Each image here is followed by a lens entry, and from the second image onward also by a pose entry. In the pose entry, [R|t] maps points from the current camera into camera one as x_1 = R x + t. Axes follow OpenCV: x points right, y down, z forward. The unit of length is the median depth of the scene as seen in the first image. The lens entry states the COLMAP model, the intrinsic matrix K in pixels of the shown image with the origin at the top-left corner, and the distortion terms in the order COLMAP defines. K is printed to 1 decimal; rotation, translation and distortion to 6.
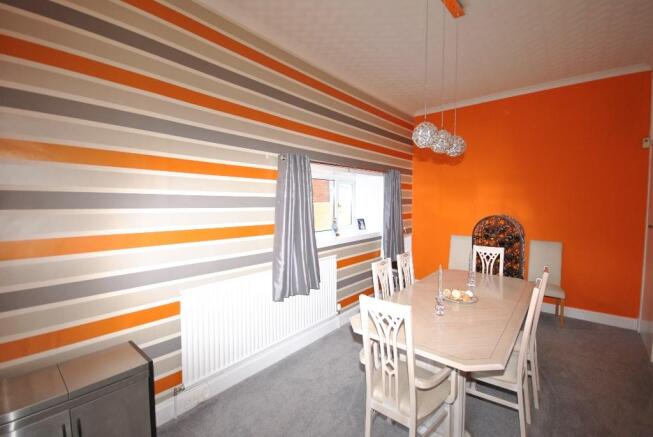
lens RADIAL K [[286.1, 0, 326.9], [0, 286.1, 216.4], [0, 0, 1]] dist [0.006727, -0.010595]
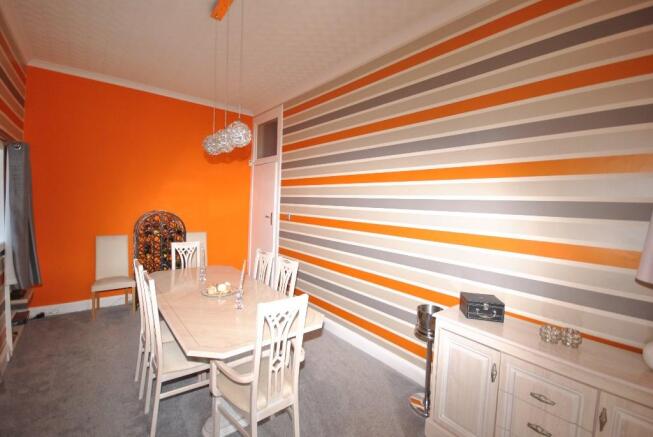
lens RADIAL K [[285.4, 0, 327.9], [0, 285.4, 217.2], [0, 0, 1]] dist [0.003989, -0.010698]
pose [[0.174979, -0.039862, 0.983765, -0.419306], [0.012207, 0.999191, 0.038316, -0.019628], [-0.984497, 0.005305, 0.175324, 0.365372]]
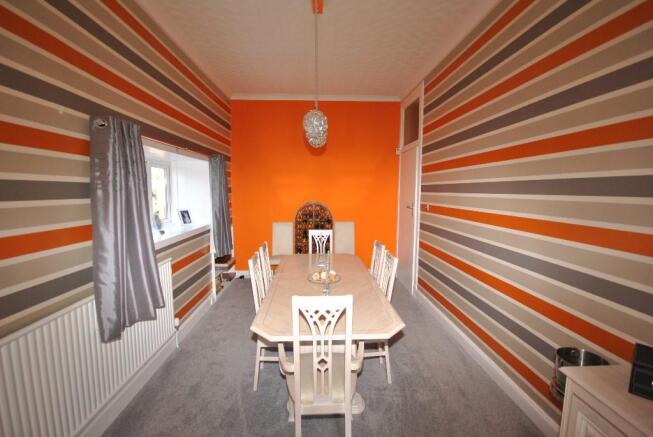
lens RADIAL K [[286.1, 0, 326.9], [0, 286.1, 216.4], [0, 0, 1]] dist [0.006727, -0.010595]
pose [[0.732691, -0.059337, 0.677969, -0.224936], [0.031797, 0.998089, 0.052991, -0.008963], [-0.679818, -0.017269, 0.733178, 0.167997]]
